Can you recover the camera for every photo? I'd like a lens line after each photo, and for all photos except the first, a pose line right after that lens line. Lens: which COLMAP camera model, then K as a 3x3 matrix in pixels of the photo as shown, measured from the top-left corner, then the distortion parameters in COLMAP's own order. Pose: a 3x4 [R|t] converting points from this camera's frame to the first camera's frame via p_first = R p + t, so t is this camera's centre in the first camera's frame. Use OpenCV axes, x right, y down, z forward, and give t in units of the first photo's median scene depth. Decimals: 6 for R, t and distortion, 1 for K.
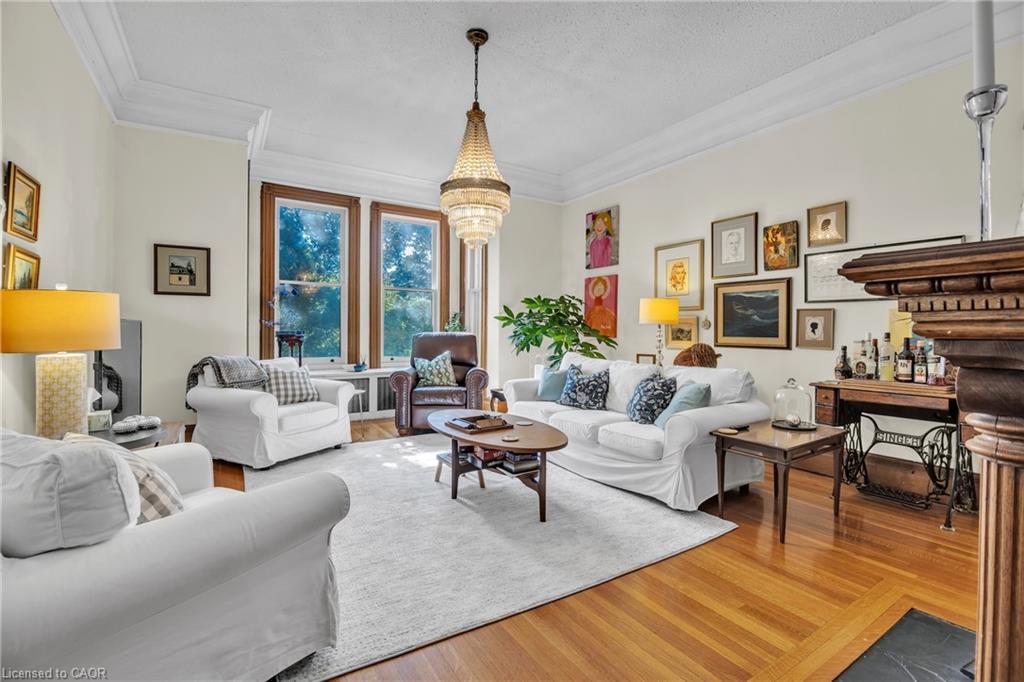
lens RADIAL K [[461.1, 0, 513.5], [0, 461.1, 333.8], [0, 0, 1]] dist [-0.014145, 0.000125]
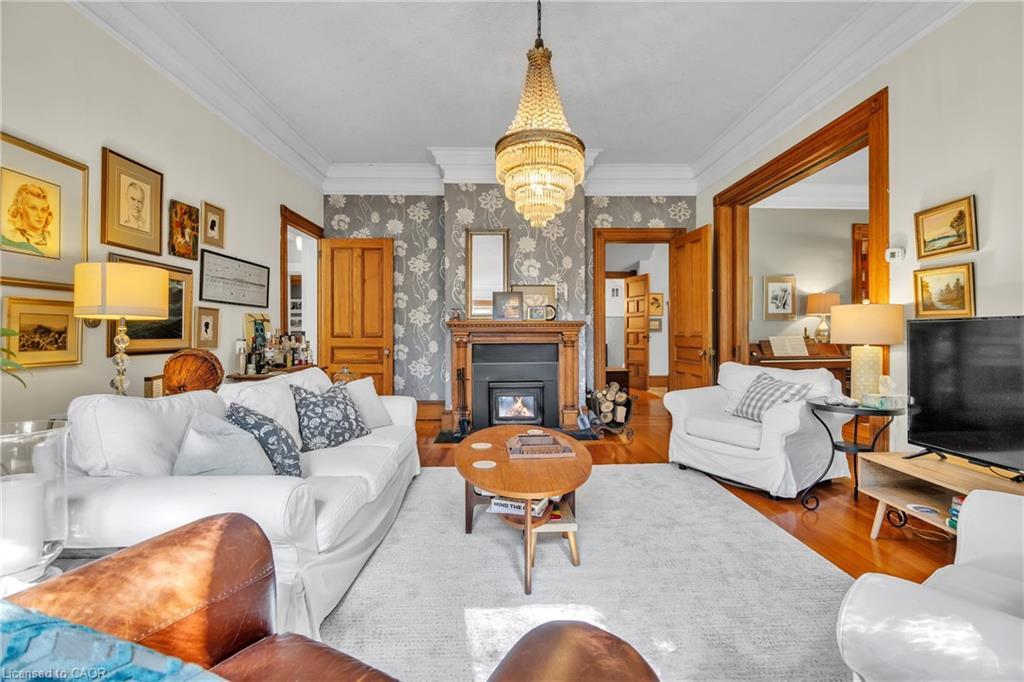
lens RADIAL K [[461.1, 0, 513.5], [0, 461.1, 333.8], [0, 0, 1]] dist [-0.014145, 0.000125]
pose [[-0.858229, -0.008966, 0.513189, -0.368482], [-0.003214, 0.999922, 0.012096, -0.012339], [-0.513257, 0.008732, -0.858190, 1.398202]]
